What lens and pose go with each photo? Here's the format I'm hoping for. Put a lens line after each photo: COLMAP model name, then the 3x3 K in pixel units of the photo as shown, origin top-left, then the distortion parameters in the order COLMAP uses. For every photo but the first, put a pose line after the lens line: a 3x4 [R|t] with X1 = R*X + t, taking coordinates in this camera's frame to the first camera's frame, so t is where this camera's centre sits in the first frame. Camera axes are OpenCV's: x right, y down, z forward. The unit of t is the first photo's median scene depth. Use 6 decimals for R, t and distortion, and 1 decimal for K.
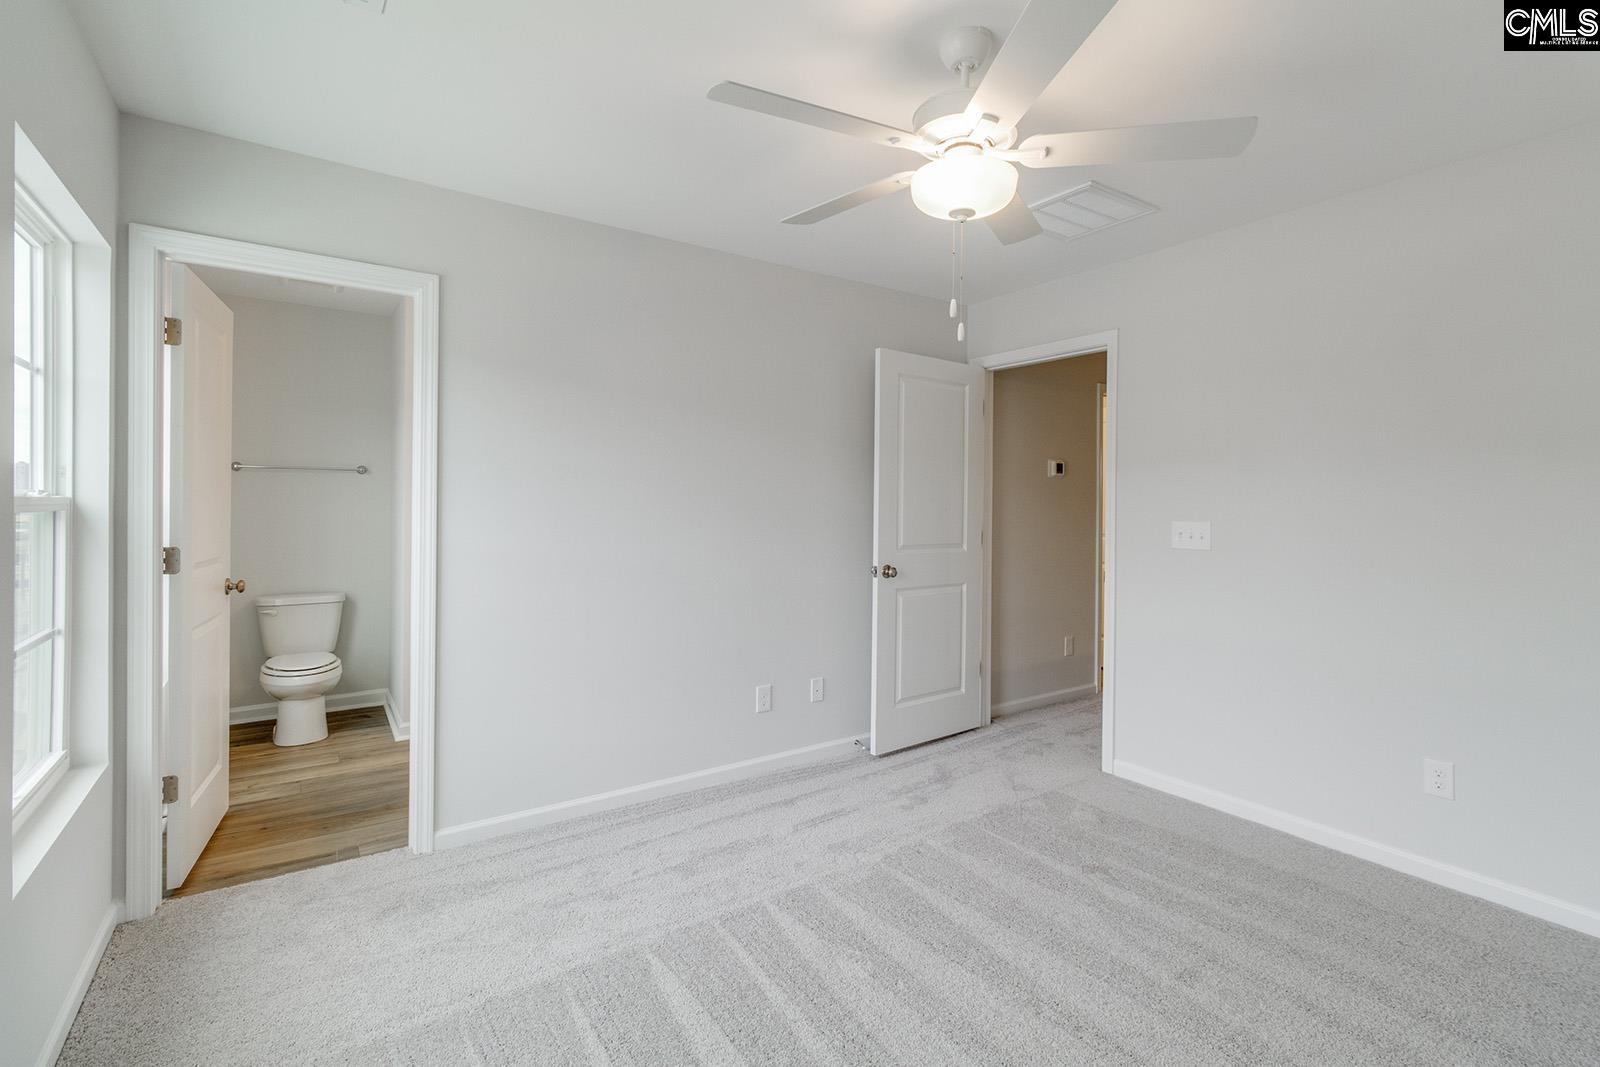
lens RADIAL K [[730.2, 0, 806.6], [0, 730.2, 508.4], [0, 0, 1]] dist [0.000944, -0.000087]
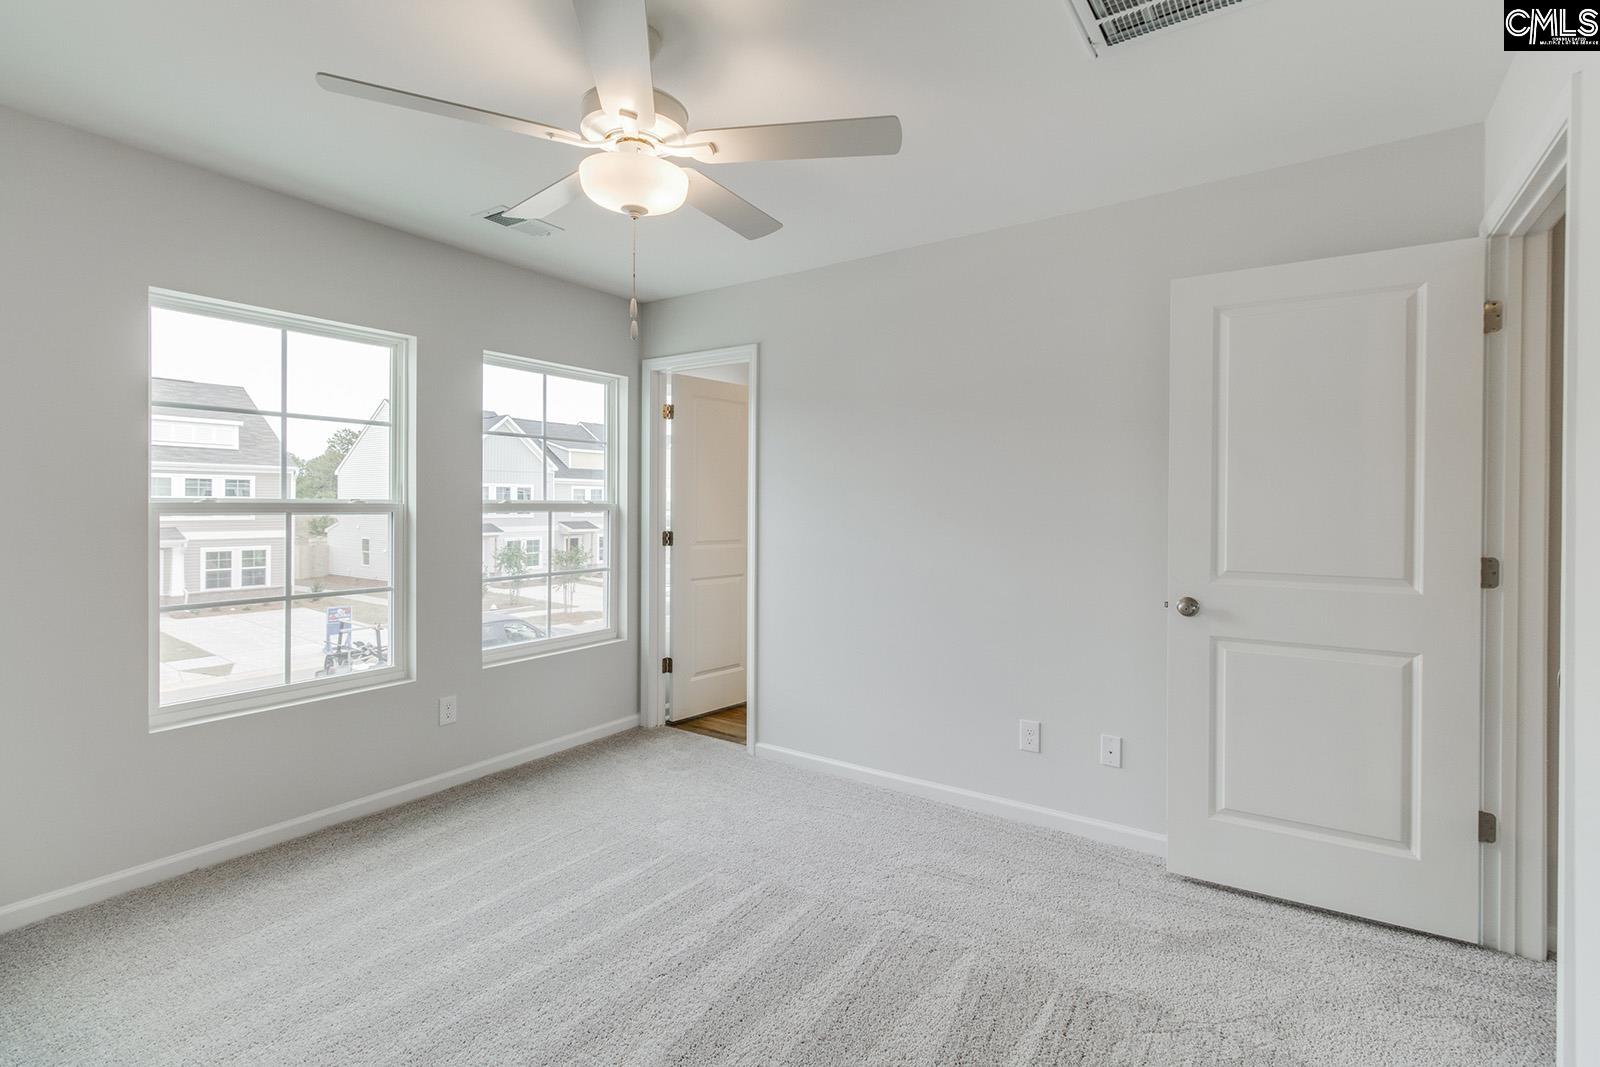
lens RADIAL K [[730.2, 0, 806.6], [0, 730.2, 508.4], [0, 0, 1]] dist [0.000944, -0.000087]
pose [[0.365309, -0.002270, -0.930883, 0.825879], [-0.008082, 0.999952, -0.005610, 0.003429], [0.930851, 0.009573, 0.365273, 0.577065]]
